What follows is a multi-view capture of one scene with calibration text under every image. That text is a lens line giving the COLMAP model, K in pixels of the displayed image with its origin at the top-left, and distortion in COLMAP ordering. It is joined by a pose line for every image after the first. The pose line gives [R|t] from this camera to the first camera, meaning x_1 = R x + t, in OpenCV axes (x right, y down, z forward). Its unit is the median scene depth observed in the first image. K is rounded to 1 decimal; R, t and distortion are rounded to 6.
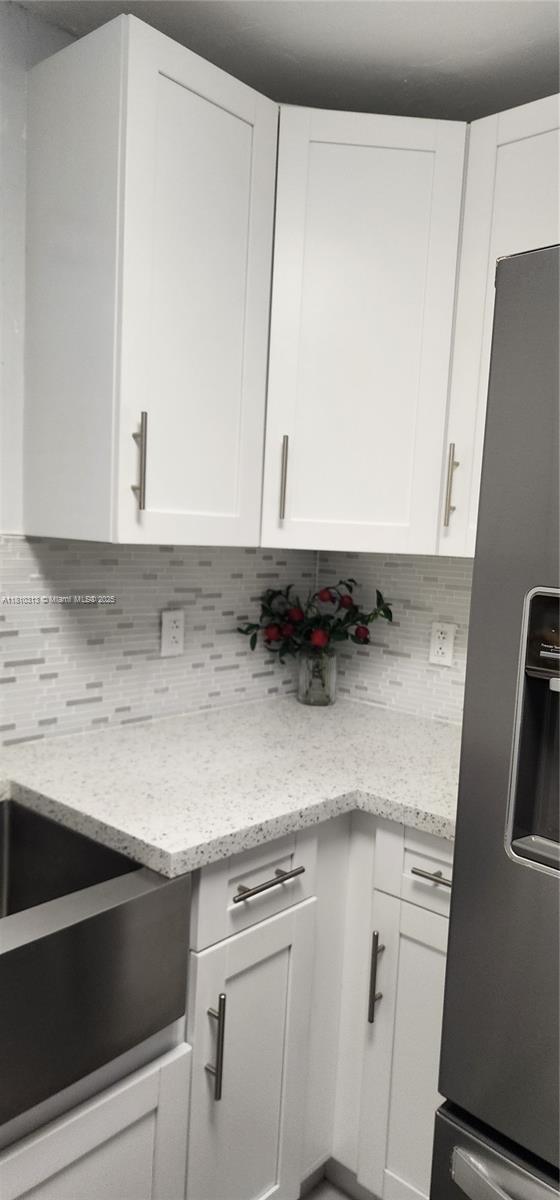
lens RADIAL K [[798.5, 0, 295.3], [0, 798.5, 613.6], [0, 0, 1]] dist [0.080103, -0.089246]
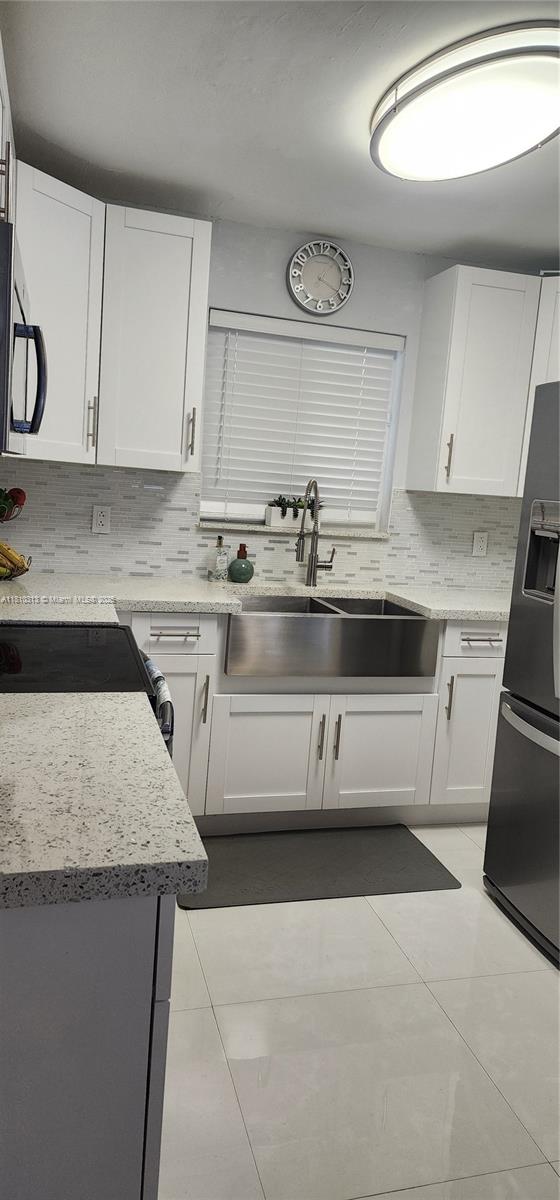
lens RADIAL K [[788.1, 0, 280.0], [0, 788.1, 600.0], [0, 0, 1]] dist [0.094098, -0.086443]
pose [[0.829748, 0.087454, -0.551244, 0.578138], [-0.085685, 0.995899, 0.029022, 0.163843], [0.551521, 0.023153, 0.833840, -0.957785]]
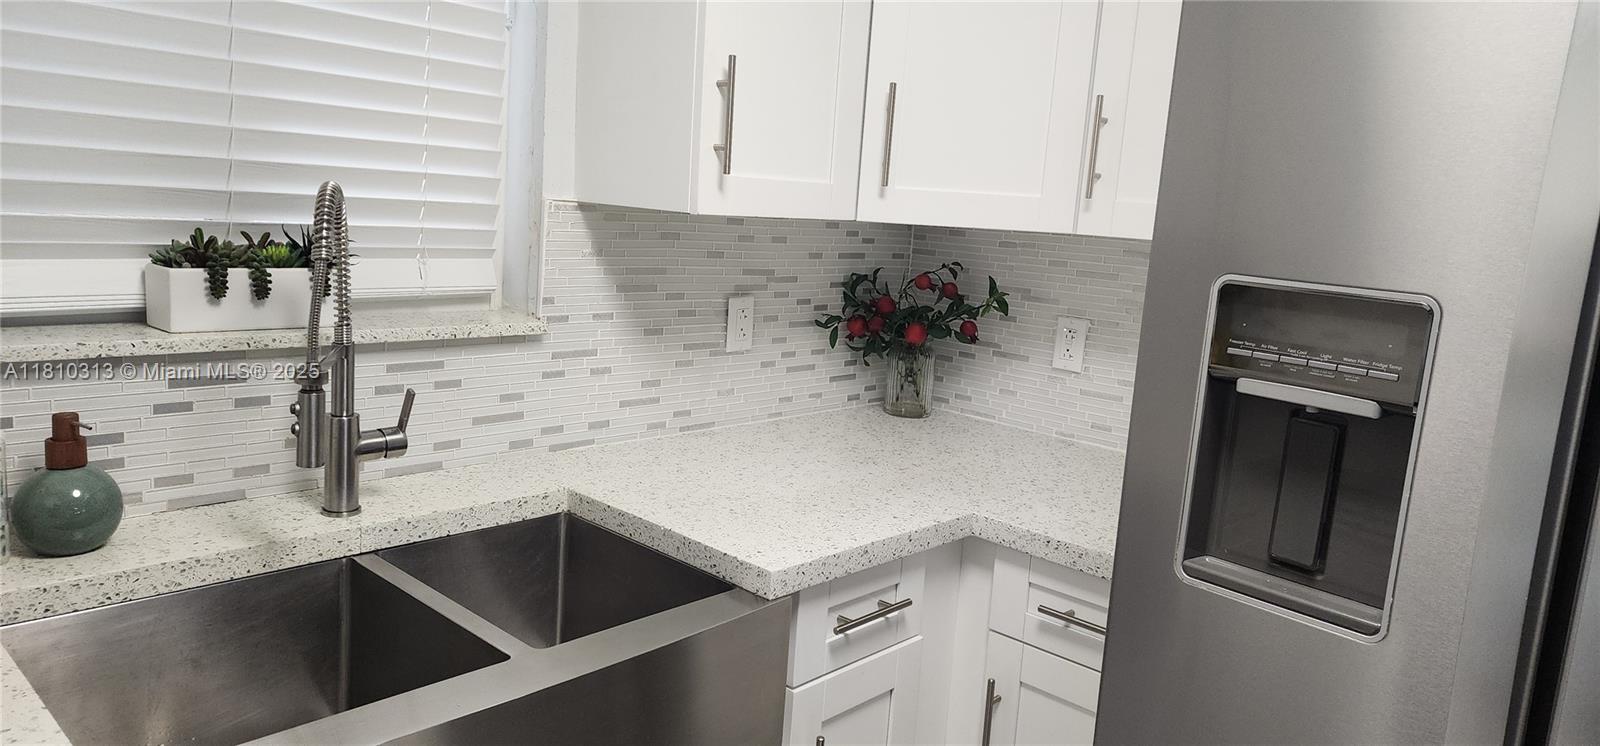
lens RADIAL K [[1050.8, 0, 791.3], [0, 1050.8, 367.8], [0, 0, 1]] dist [0.094098, -0.086443]
pose [[0.998791, 0.023653, -0.043086, -0.060531], [-0.021097, 0.998045, 0.058839, 0.005248], [0.044394, -0.057858, 0.997337, -0.091545]]
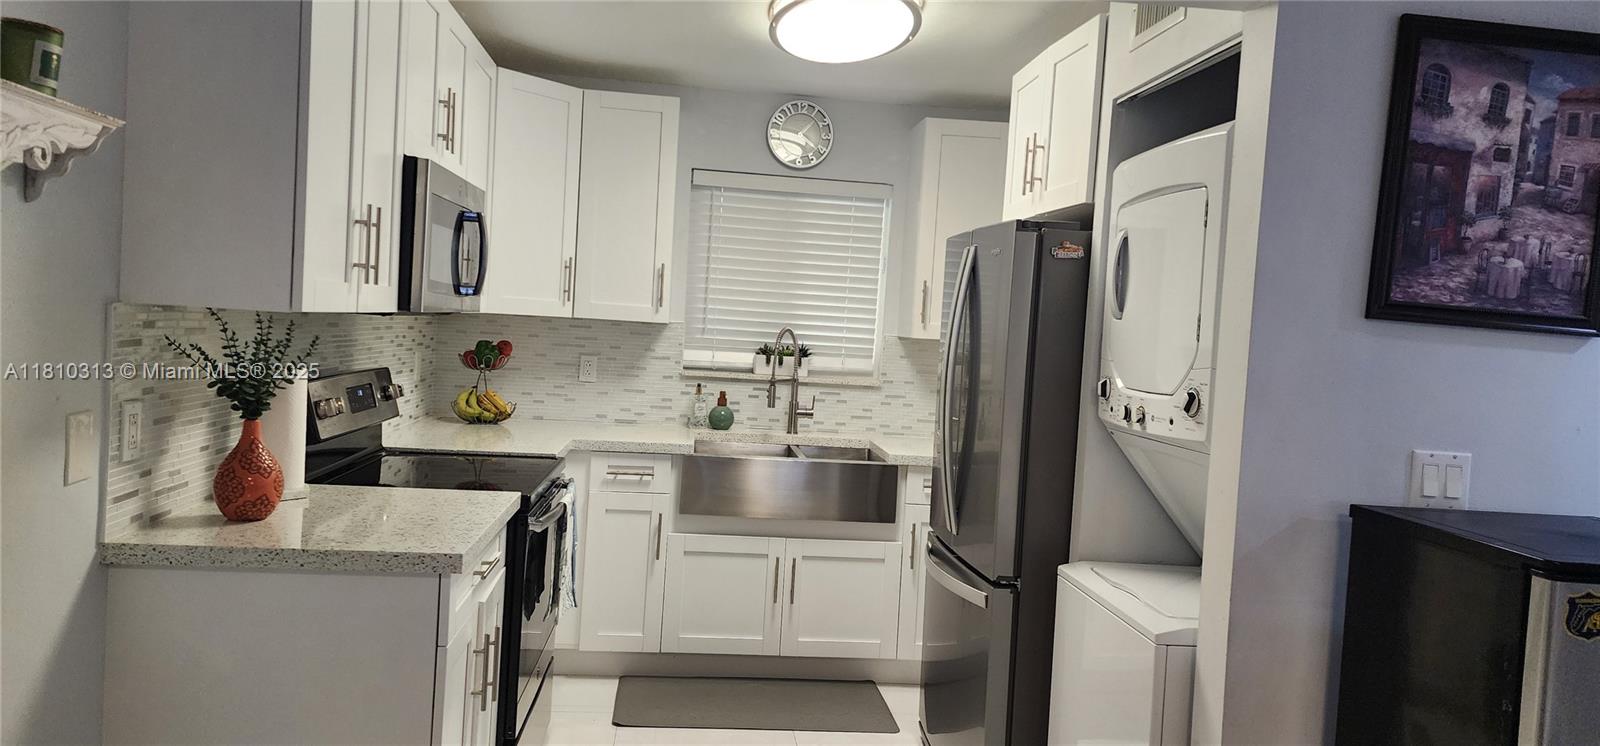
lens RADIAL K [[1046.4, 0, 755.8], [0, 1046.4, 368.9], [0, 0, 1]] dist [0.096280, -0.092073]
pose [[0.699873, 0.018198, -0.714035, 1.333804], [-0.092638, 0.993544, -0.065479, 0.197942], [0.708234, 0.111974, 0.697041, -1.152525]]
